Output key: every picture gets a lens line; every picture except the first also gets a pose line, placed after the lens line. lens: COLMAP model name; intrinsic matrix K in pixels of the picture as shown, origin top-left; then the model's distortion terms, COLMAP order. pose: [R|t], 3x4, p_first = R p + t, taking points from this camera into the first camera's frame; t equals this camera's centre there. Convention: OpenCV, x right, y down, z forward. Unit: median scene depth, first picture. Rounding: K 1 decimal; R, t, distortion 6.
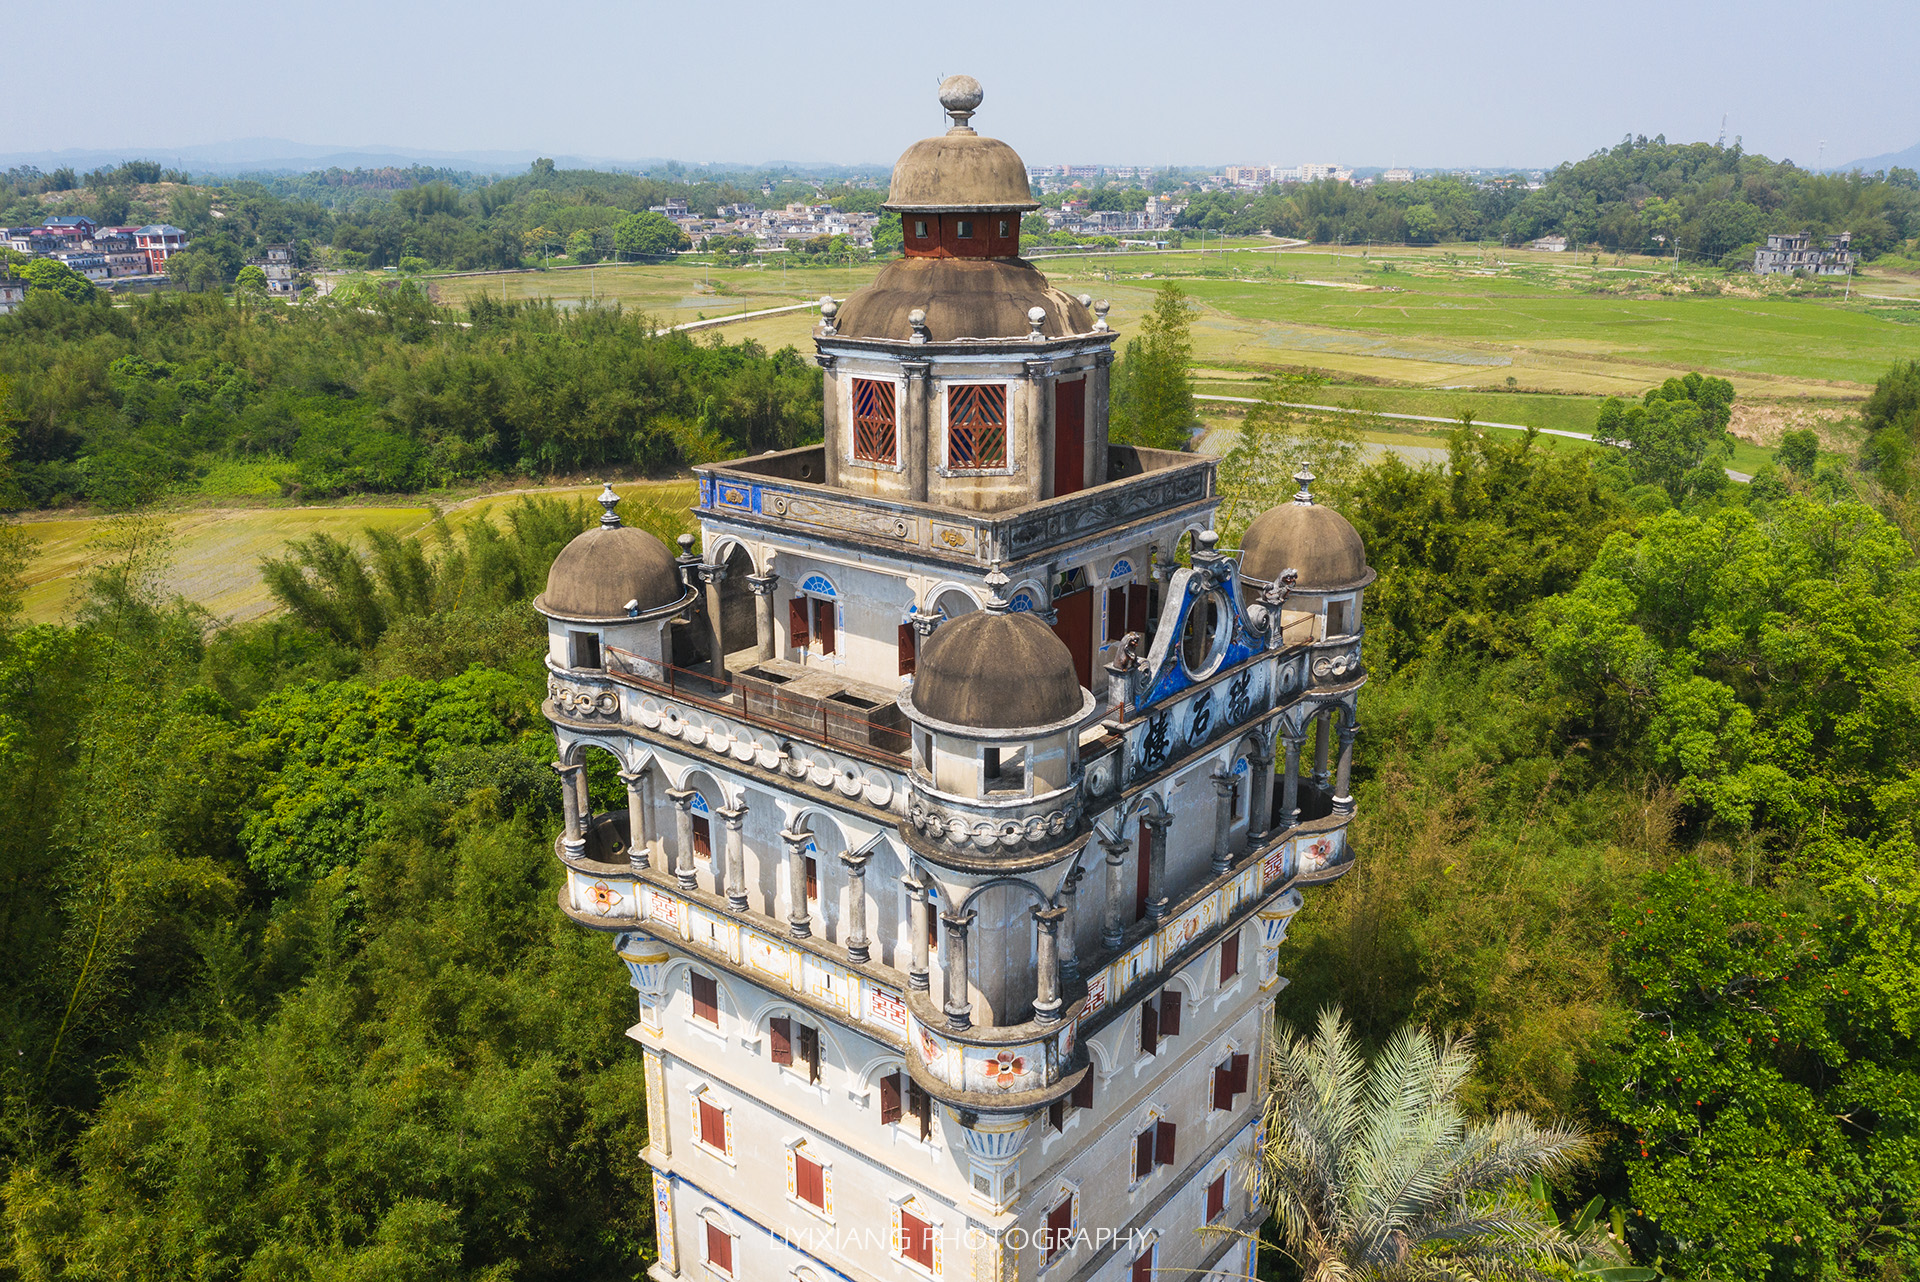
lens RADIAL K [[1489.3, 0, 960.0], [0, 1489.3, 641.0], [0, 0, 1]] dist [-0.015960, 0.005337]
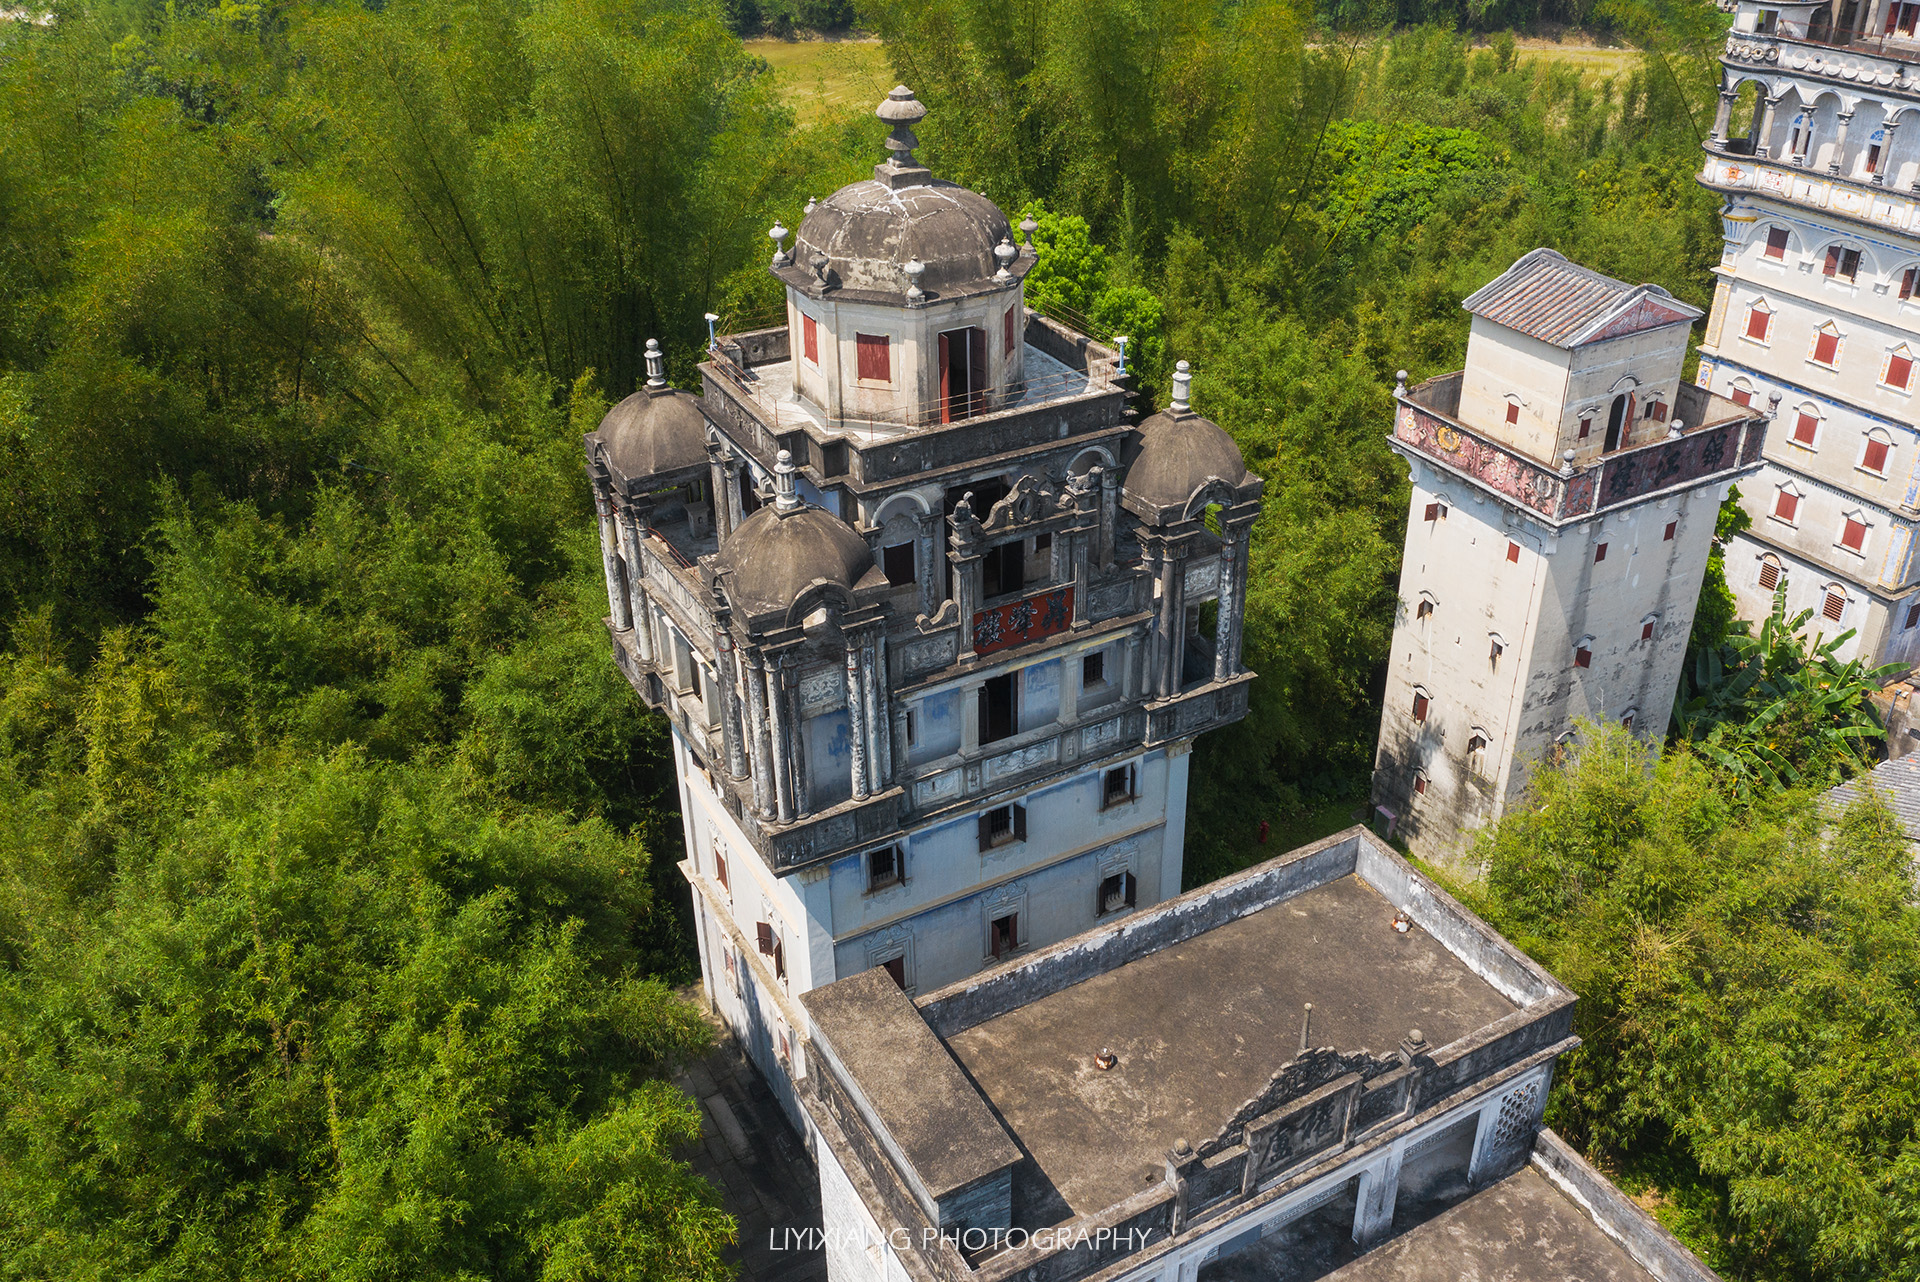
lens RADIAL K [[1596.1, 0, 1011.1], [0, 1596.1, 598.3], [0, 0, 1]] dist [-0.009686, -0.005001]
pose [[0.932419, 0.171834, -0.317912, -0.381715], [-0.106240, 0.971185, 0.213335, 0.378867], [0.345410, -0.165143, 0.923807, -1.230818]]
